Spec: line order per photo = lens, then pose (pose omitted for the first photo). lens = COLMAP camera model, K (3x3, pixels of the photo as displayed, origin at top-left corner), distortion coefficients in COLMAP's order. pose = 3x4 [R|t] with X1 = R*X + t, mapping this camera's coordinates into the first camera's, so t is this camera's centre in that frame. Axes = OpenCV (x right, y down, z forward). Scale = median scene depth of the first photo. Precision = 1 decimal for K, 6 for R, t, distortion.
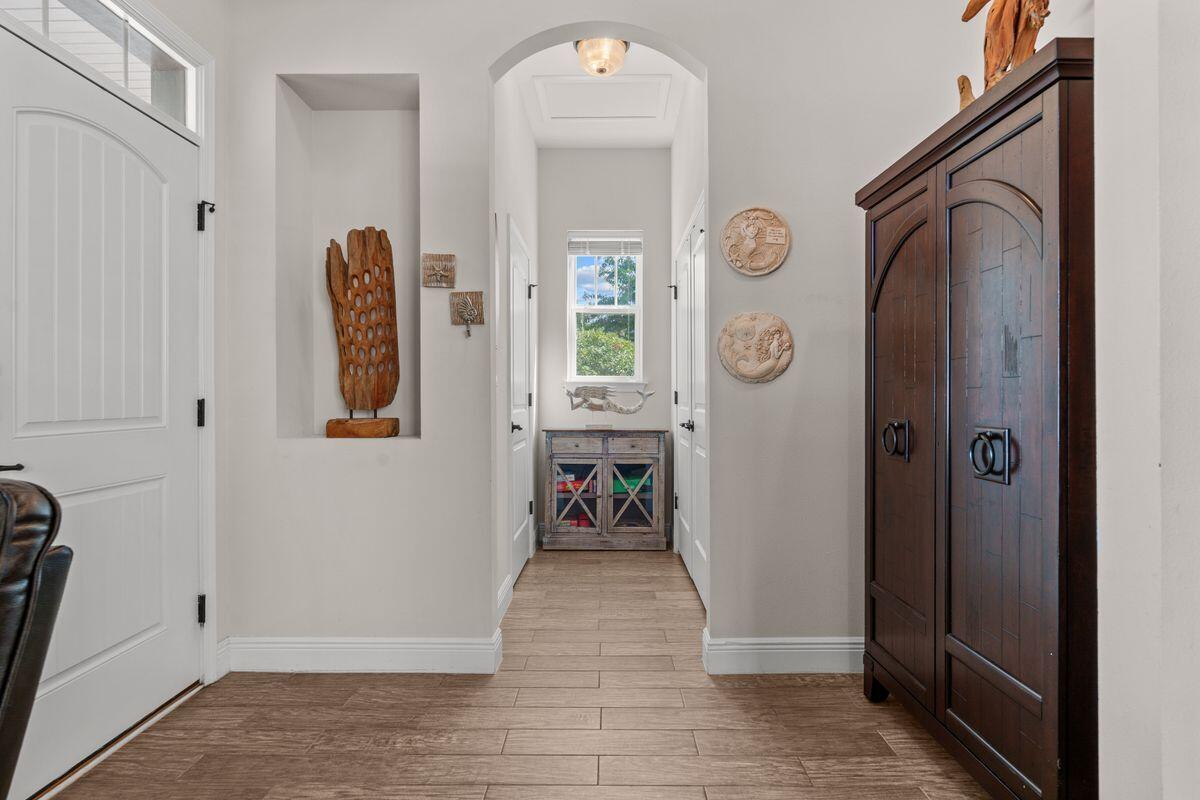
lens RADIAL K [[520.6, 0, 600.9], [0, 520.6, 401.8], [0, 0, 1]] dist [-0.001689, -0.000164]
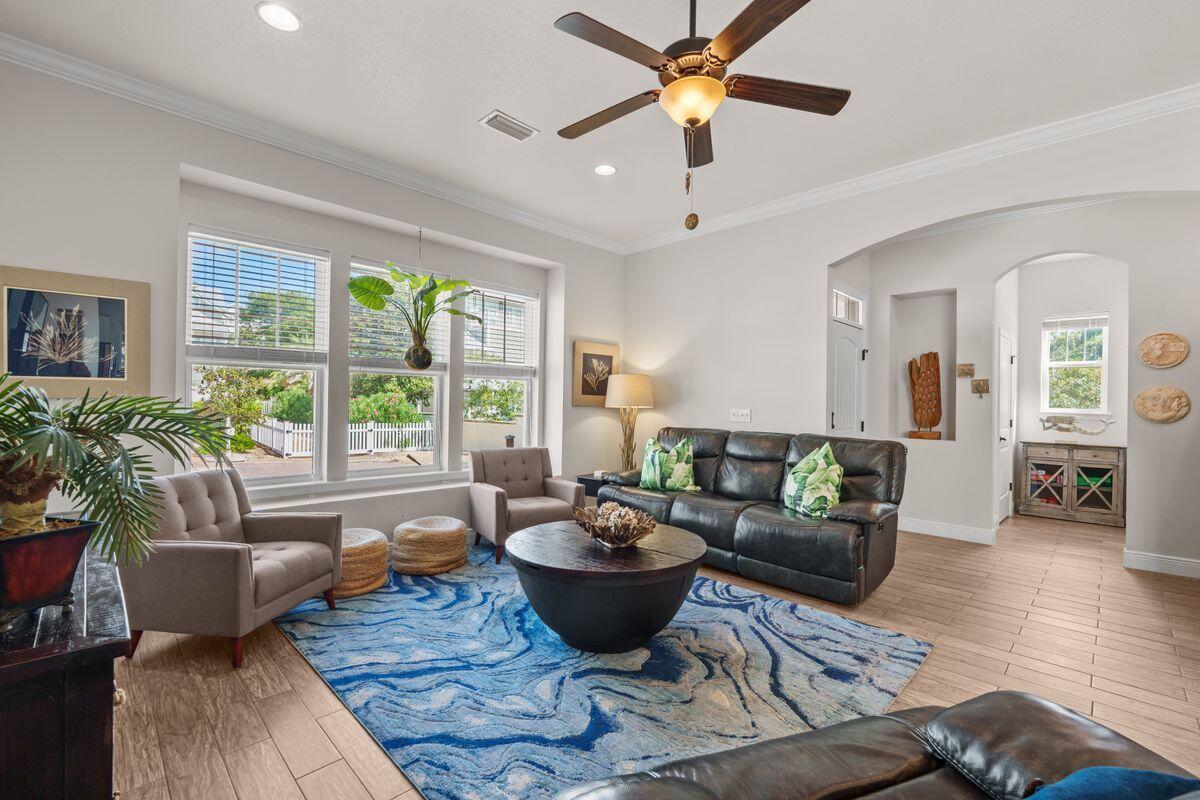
lens RADIAL K [[520.6, 0, 600.9], [0, 520.6, 401.8], [0, 0, 1]] dist [-0.001689, -0.000164]
pose [[0.705796, 0.010317, -0.708340, 0.117905], [-0.017315, 0.999846, -0.002689, -0.045539], [0.708203, 0.014163, 0.705867, -1.122675]]
